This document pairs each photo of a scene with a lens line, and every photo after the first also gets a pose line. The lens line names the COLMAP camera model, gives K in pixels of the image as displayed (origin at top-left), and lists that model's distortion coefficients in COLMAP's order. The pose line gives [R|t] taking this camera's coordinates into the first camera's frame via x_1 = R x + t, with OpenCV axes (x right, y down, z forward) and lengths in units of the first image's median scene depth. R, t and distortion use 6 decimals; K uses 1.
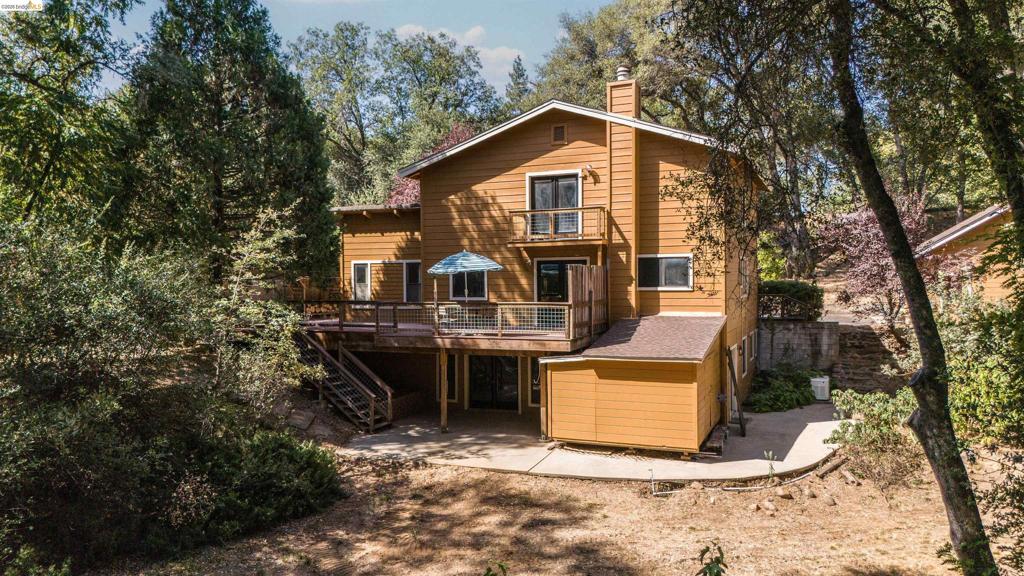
lens RADIAL K [[748.3, 0, 512.0], [0, 748.3, 288.0], [0, 0, 1]] dist [0.029782, -0.010958]
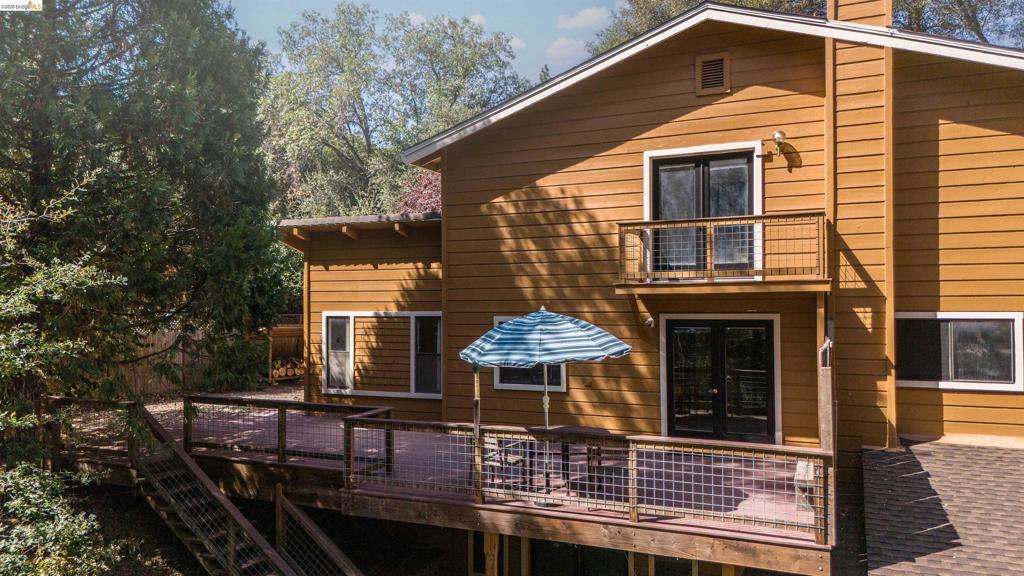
lens RADIAL K [[748.3, 0, 512.0], [0, 748.3, 288.0], [0, 0, 1]] dist [0.029782, -0.010958]
pose [[0.999781, 0.002893, -0.020714, -0.060054], [-0.003582, 0.999440, -0.033275, -0.039127], [0.020606, 0.033342, 0.999232, 0.459941]]
